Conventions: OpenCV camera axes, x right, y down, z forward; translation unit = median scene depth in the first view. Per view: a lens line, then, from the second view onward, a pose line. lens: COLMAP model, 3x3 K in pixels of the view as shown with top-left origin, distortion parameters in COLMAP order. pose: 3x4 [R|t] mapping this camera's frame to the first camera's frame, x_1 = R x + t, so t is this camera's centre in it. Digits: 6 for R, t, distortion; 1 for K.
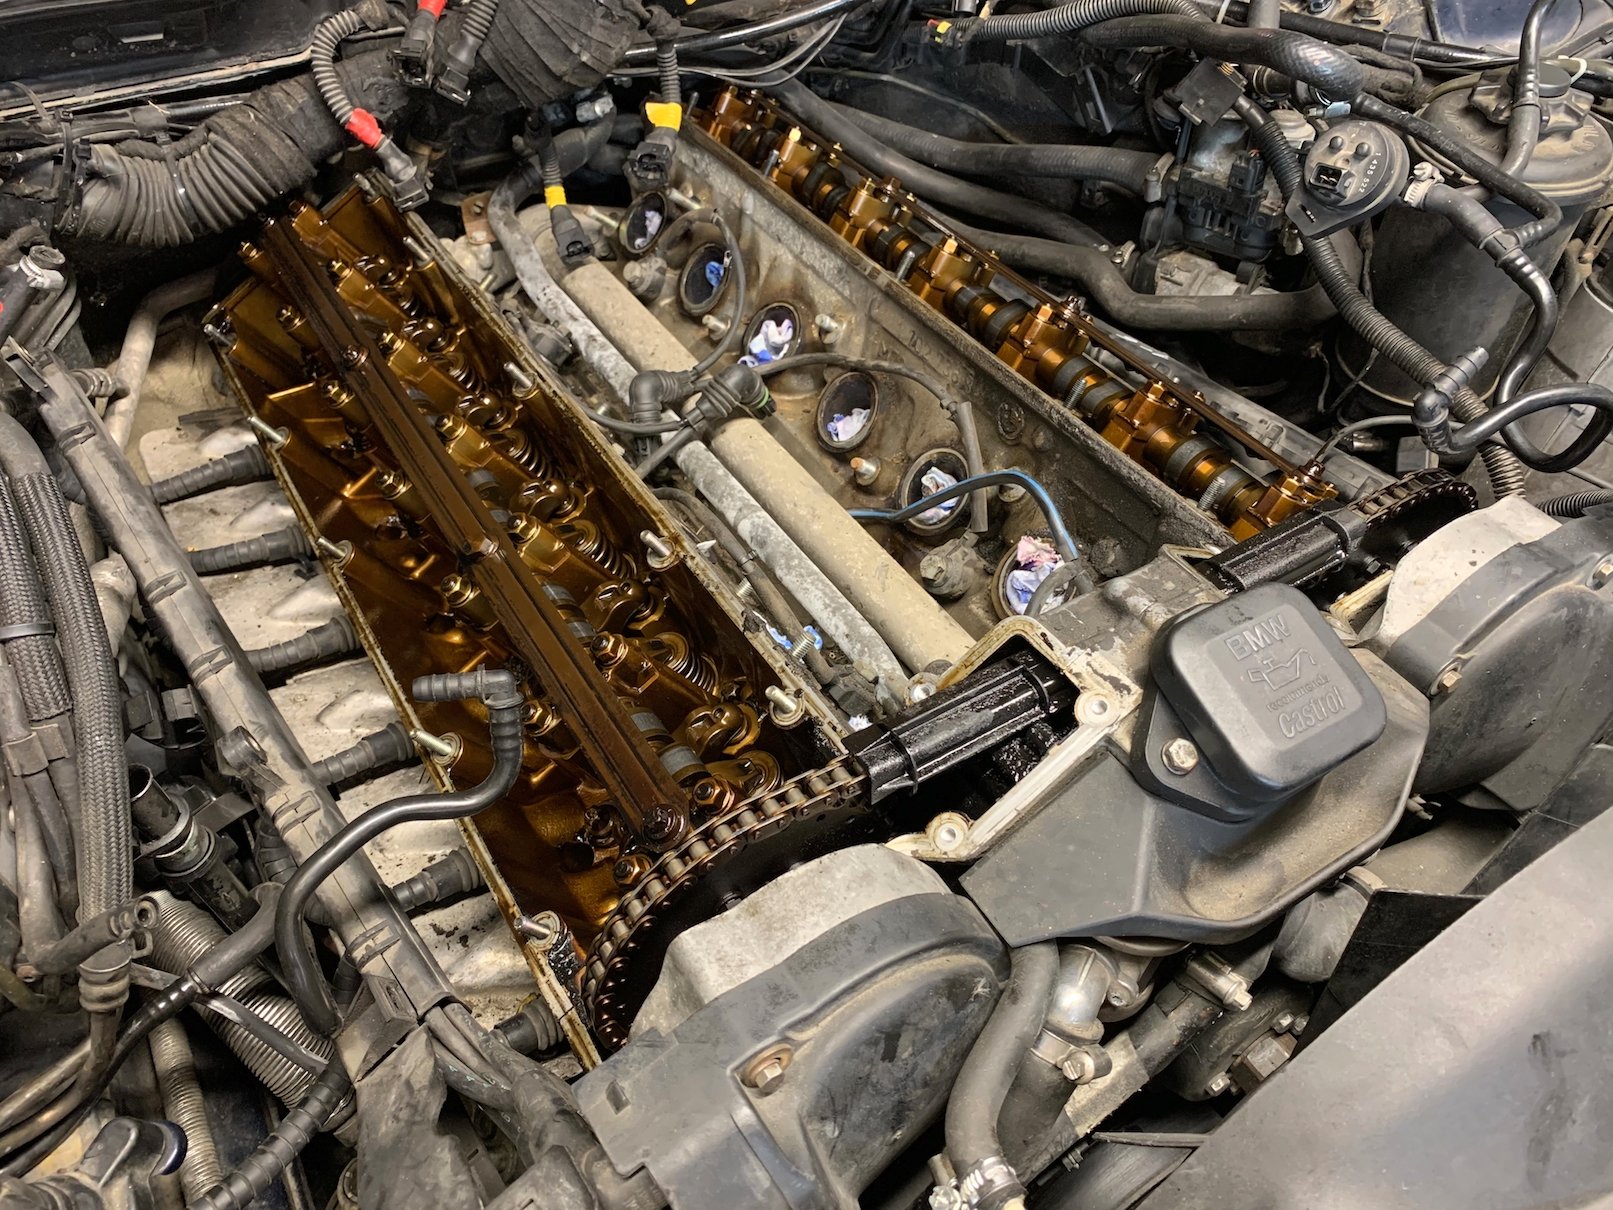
lens RADIAL K [[1279.7, 0, 806.5], [0, 1279.7, 605.0], [0, 0, 1]] dist [0.105670, -0.204404]
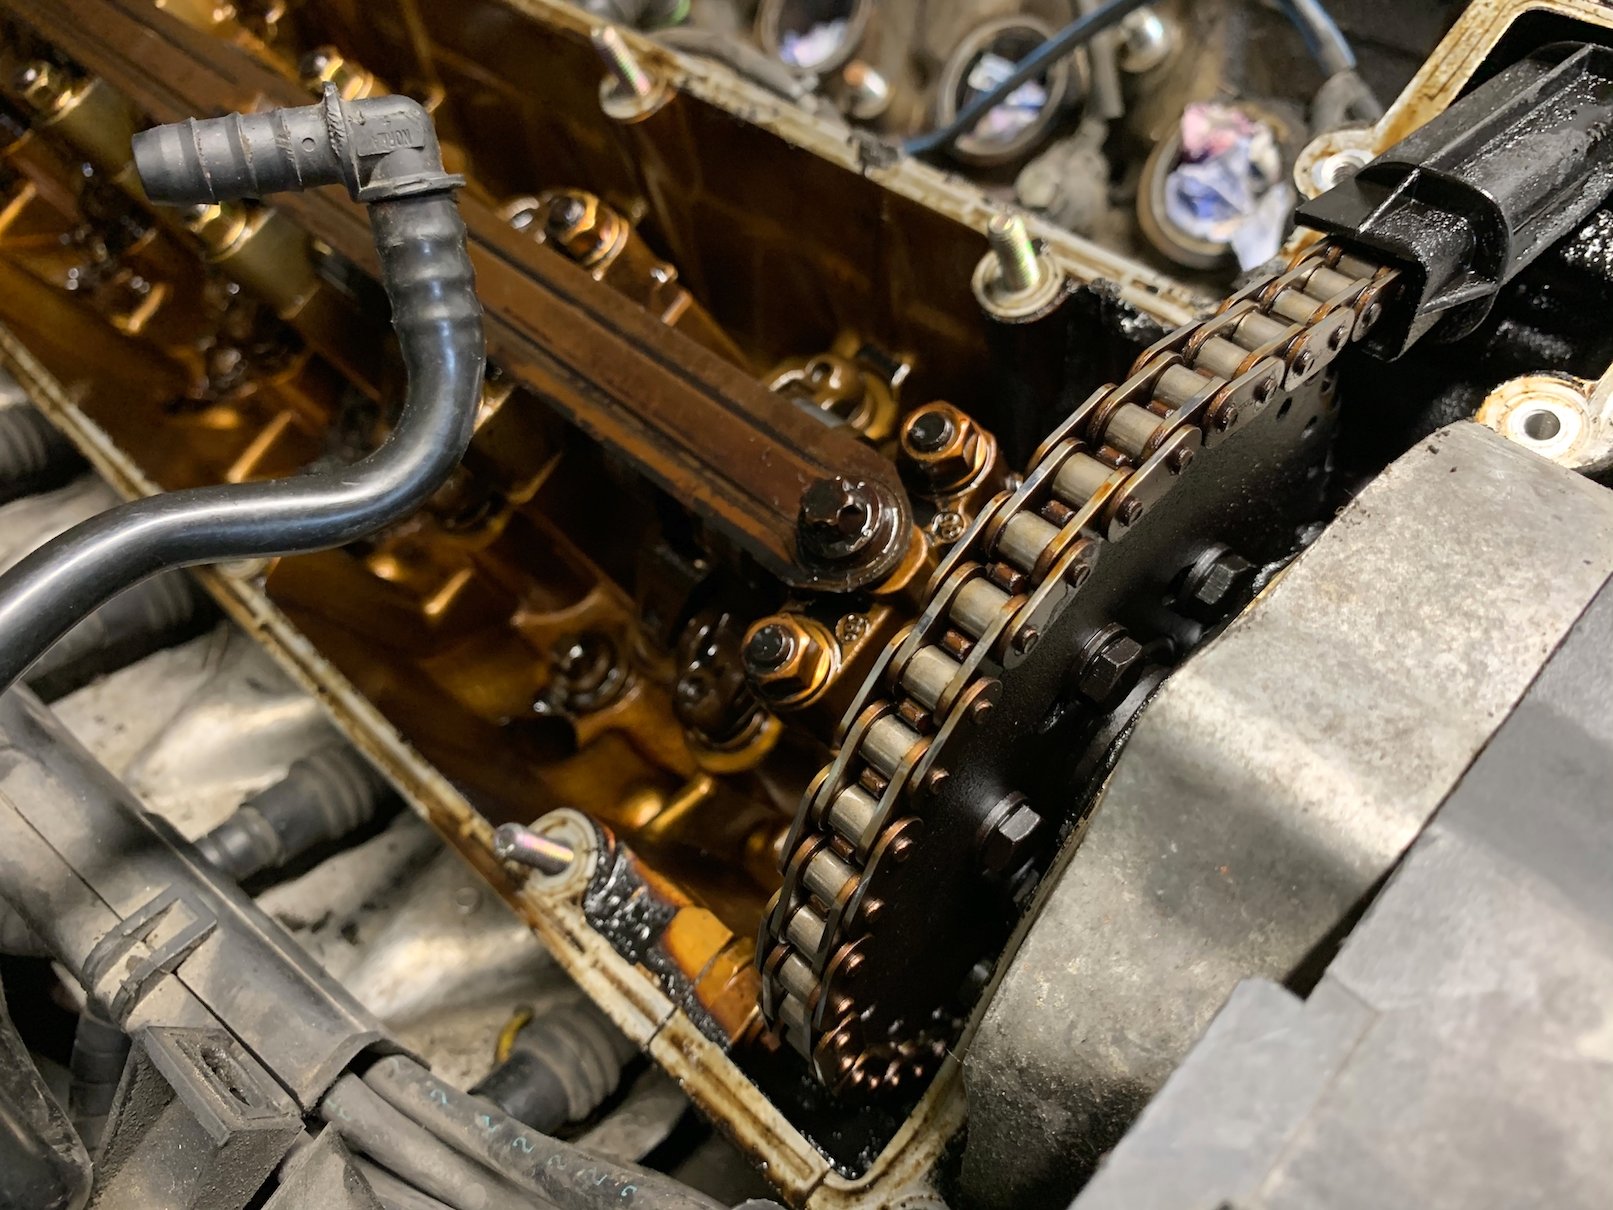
lens RADIAL K [[1308.6, 0, 806.5], [0, 1308.6, 605.0], [0, 0, 1]] dist [0.001292, 0.001553]
pose [[0.974912, -0.154395, 0.160337, -0.123406], [0.150771, 0.987963, 0.034599, 0.114492], [-0.163749, -0.009557, 0.986456, 0.380405]]
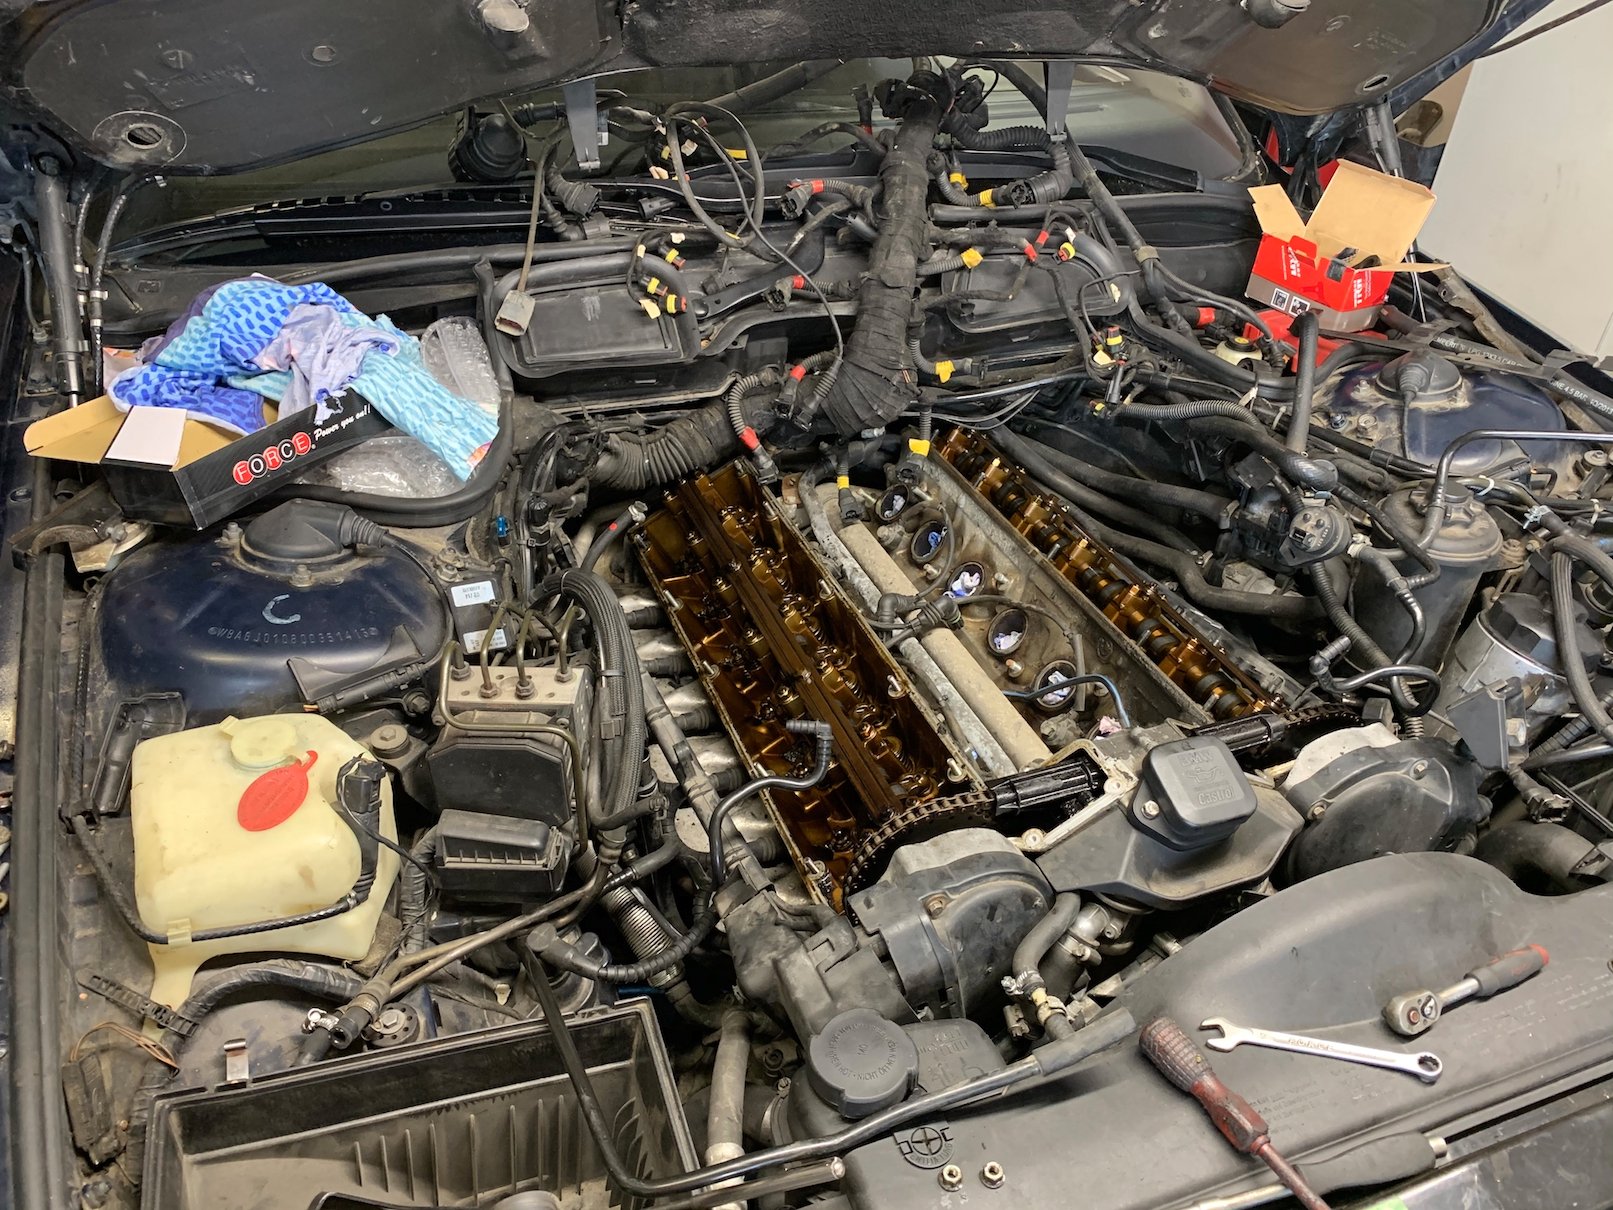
lens RADIAL K [[1279.7, 0, 806.5], [0, 1279.7, 605.0], [0, 0, 1]] dist [0.105670, -0.204404]
pose [[0.983313, 0.128147, -0.129131, -0.014115], [-0.149009, 0.974535, -0.167567, 0.131240], [0.104369, 0.184013, 0.977367, -0.649791]]
